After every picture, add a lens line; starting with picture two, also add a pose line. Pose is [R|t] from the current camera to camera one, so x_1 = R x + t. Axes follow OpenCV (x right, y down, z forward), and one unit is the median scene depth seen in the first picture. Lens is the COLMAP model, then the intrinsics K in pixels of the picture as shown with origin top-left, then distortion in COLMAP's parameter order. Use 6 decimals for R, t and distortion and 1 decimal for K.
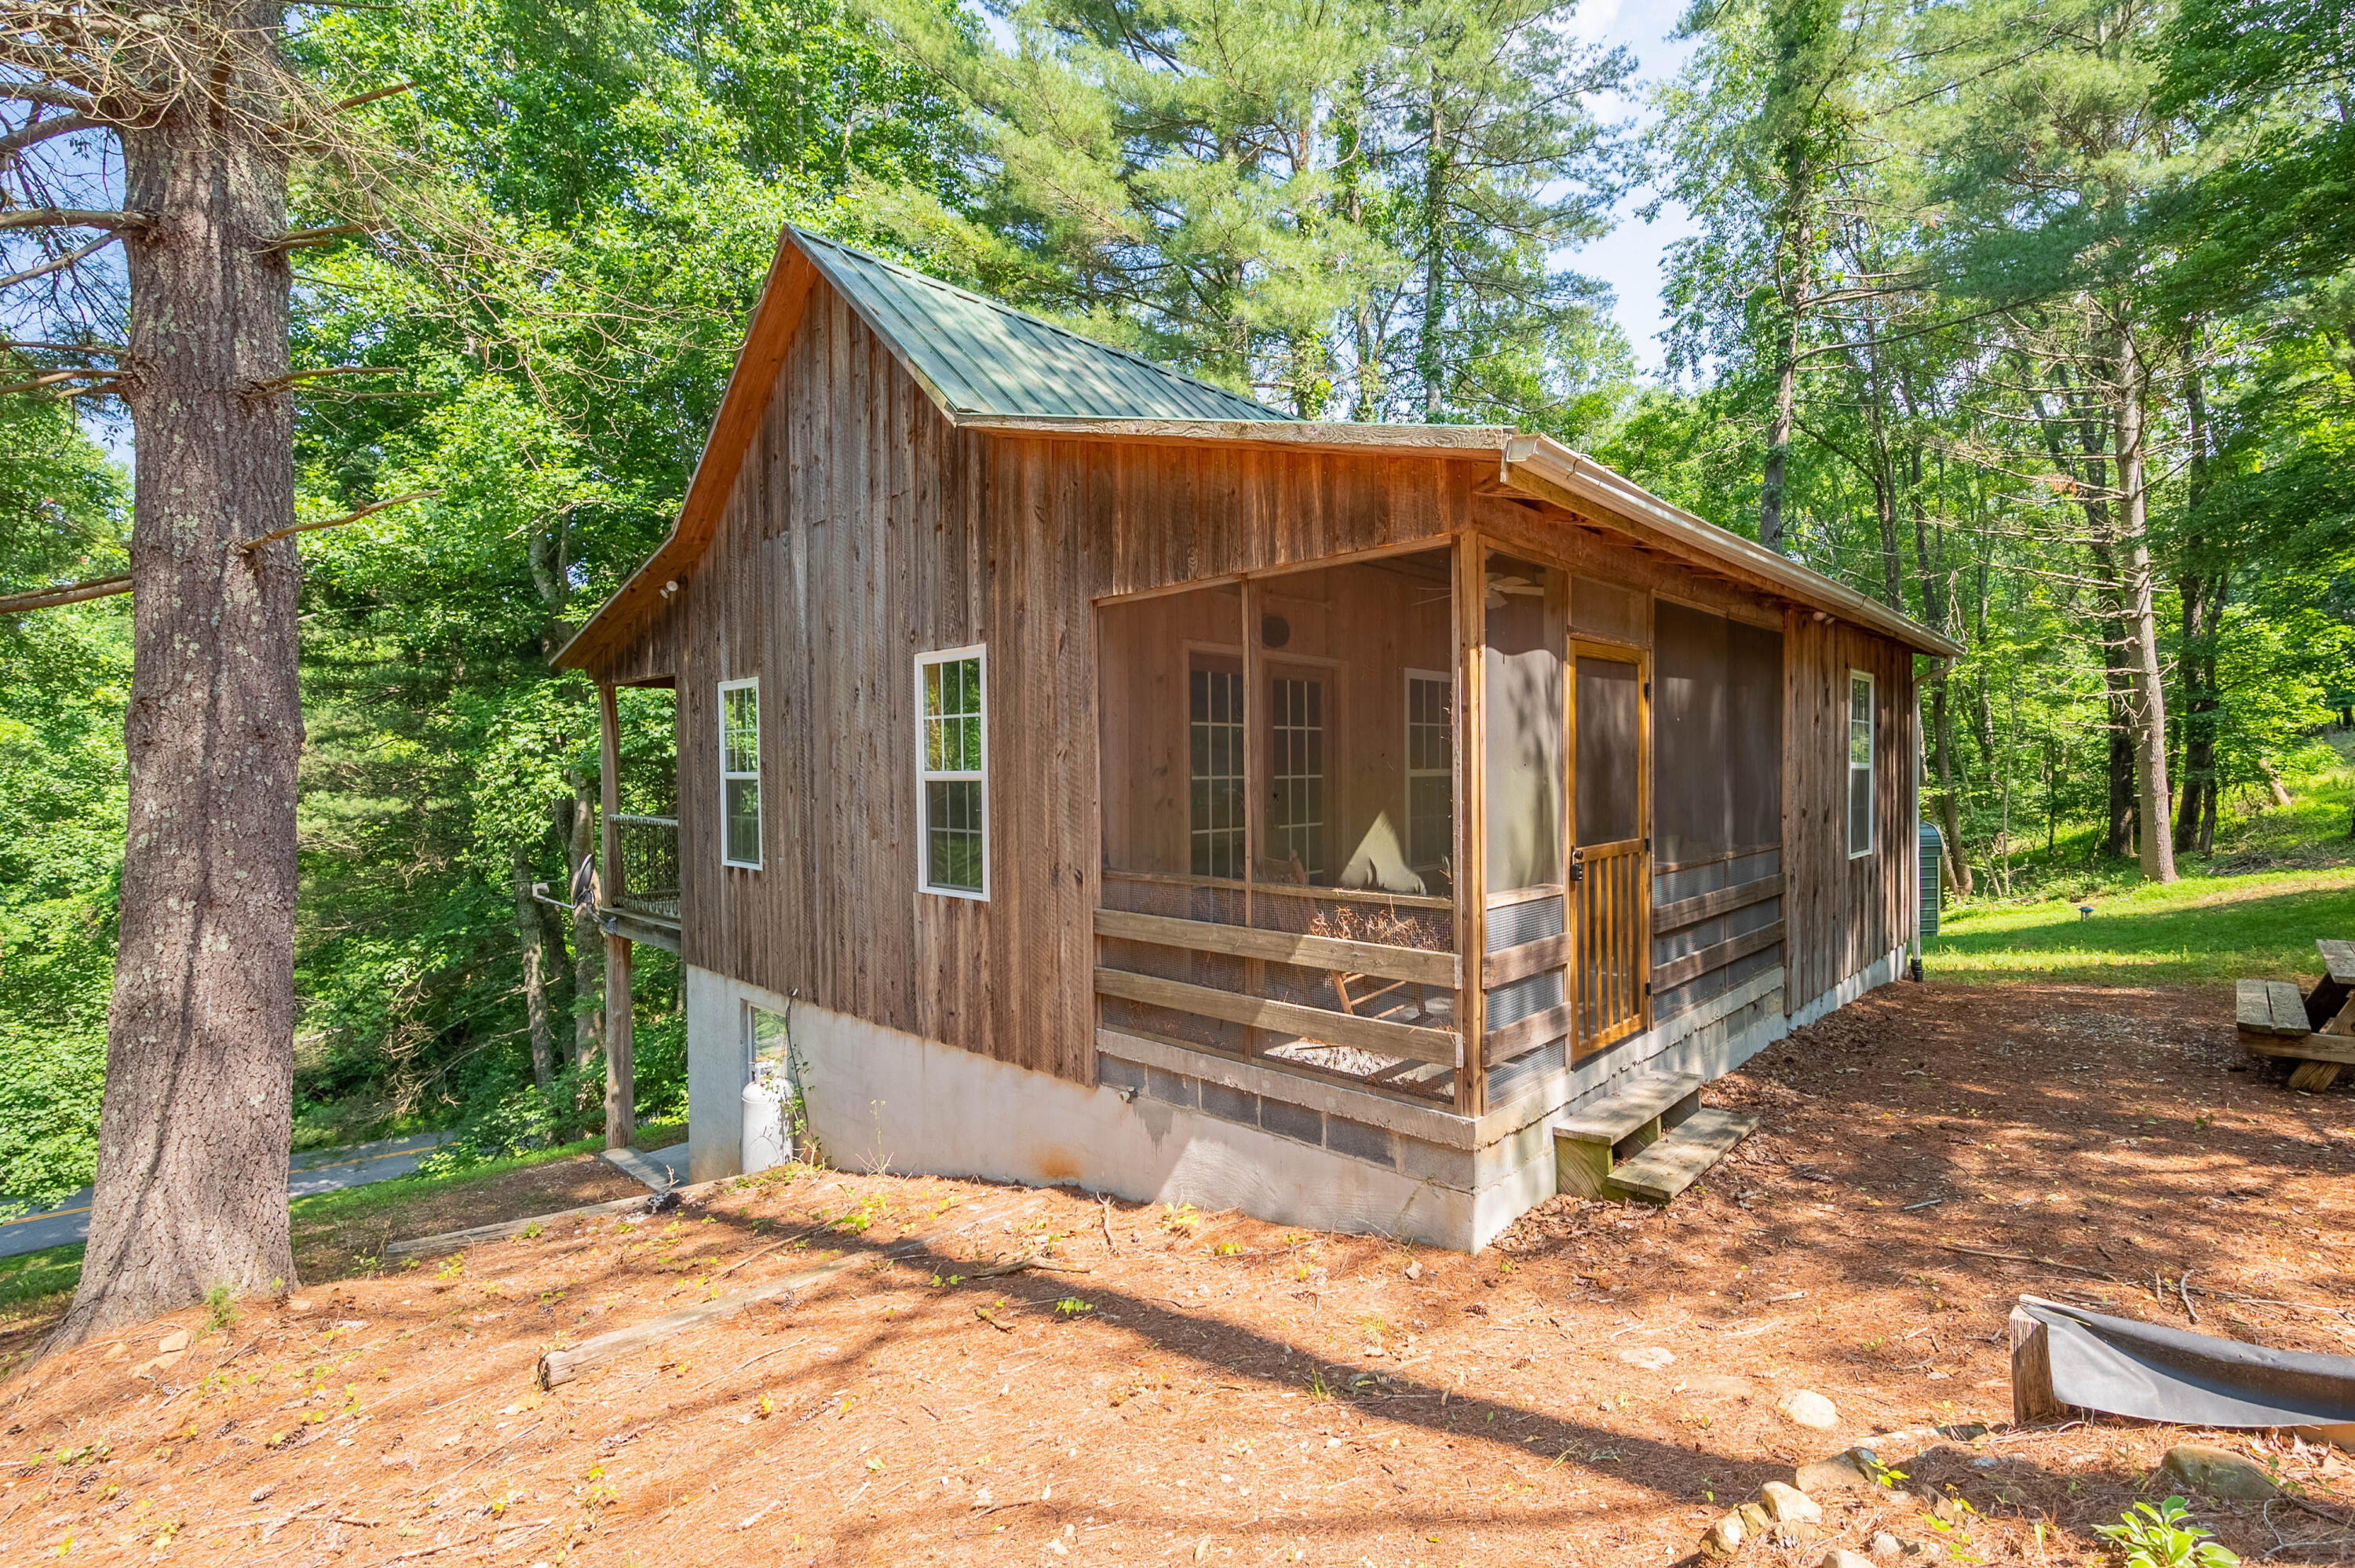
lens RADIAL K [[944.3, 0, 1198.7], [0, 944.3, 789.7], [0, 0, 1]] dist [0.000292, 0.000089]
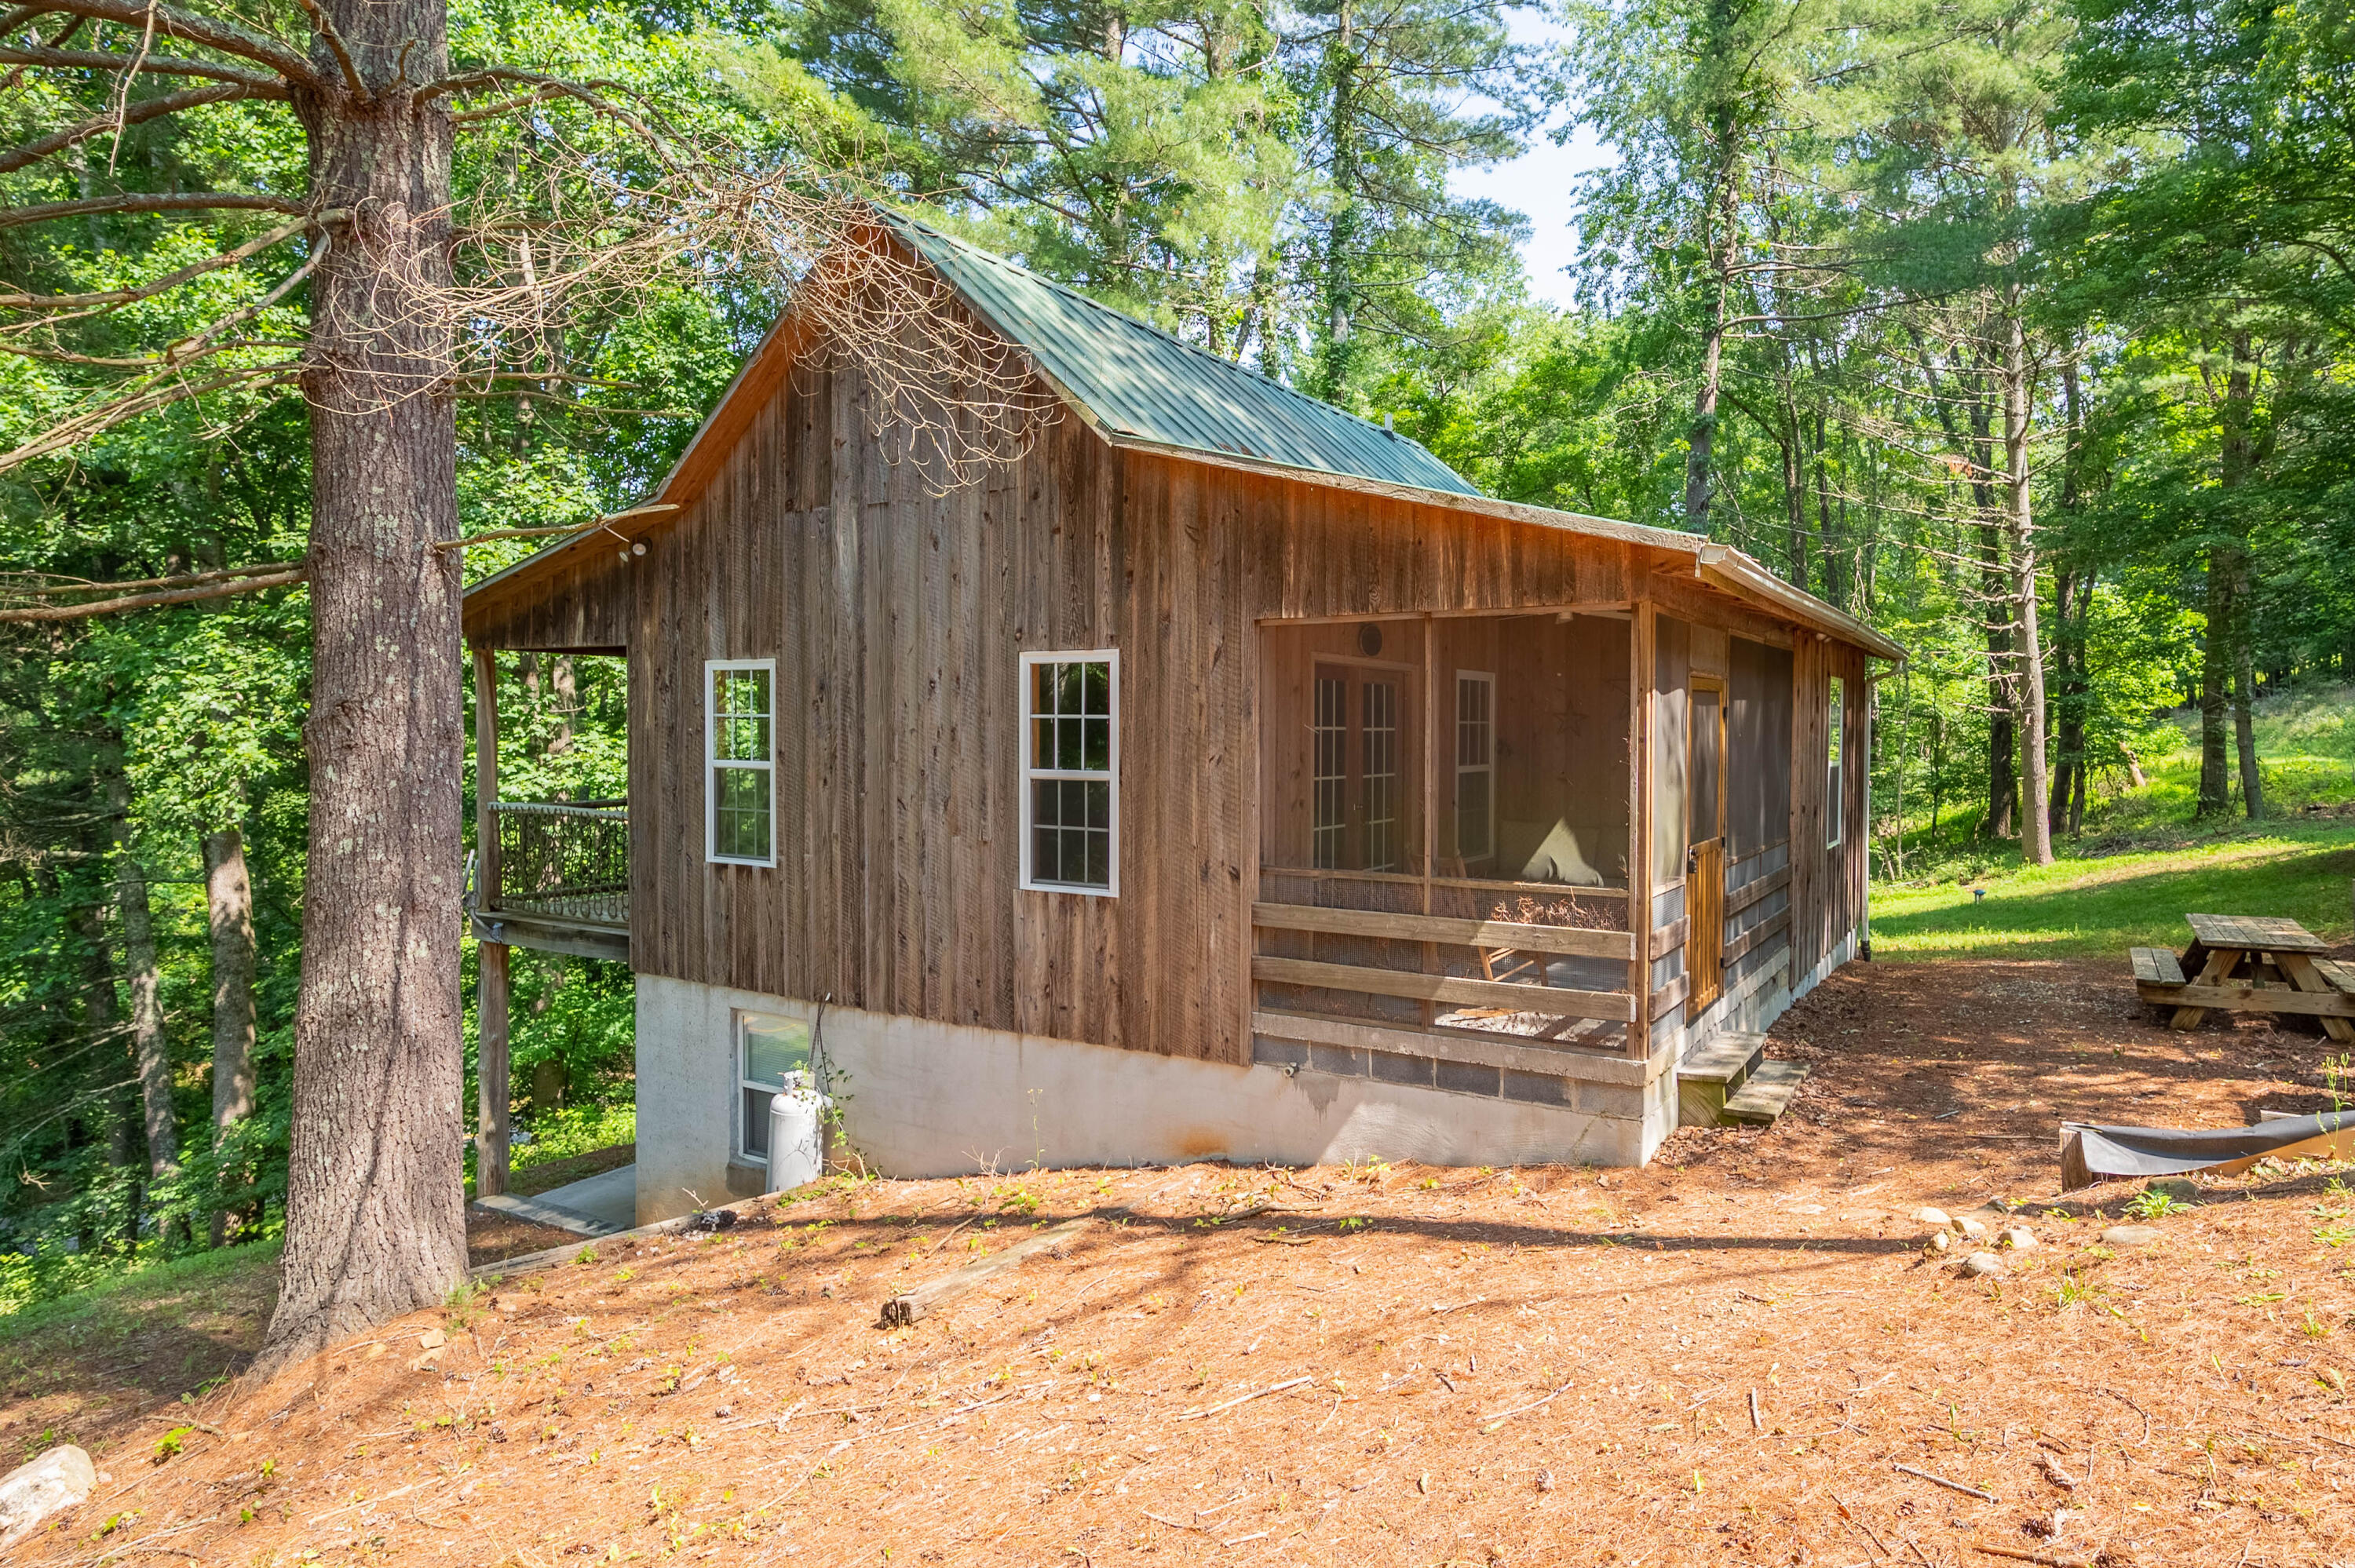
lens RADIAL K [[1185.0, 0, 1171.8], [0, 1185.0, 763.0], [0, 0, 1]] dist [-0.000067, -0.000637]
pose [[0.984844, 0.006249, 0.173330, -0.378691], [-0.007270, 0.999960, 0.005254, -0.035448], [-0.173290, -0.006434, 0.984850, -0.283949]]
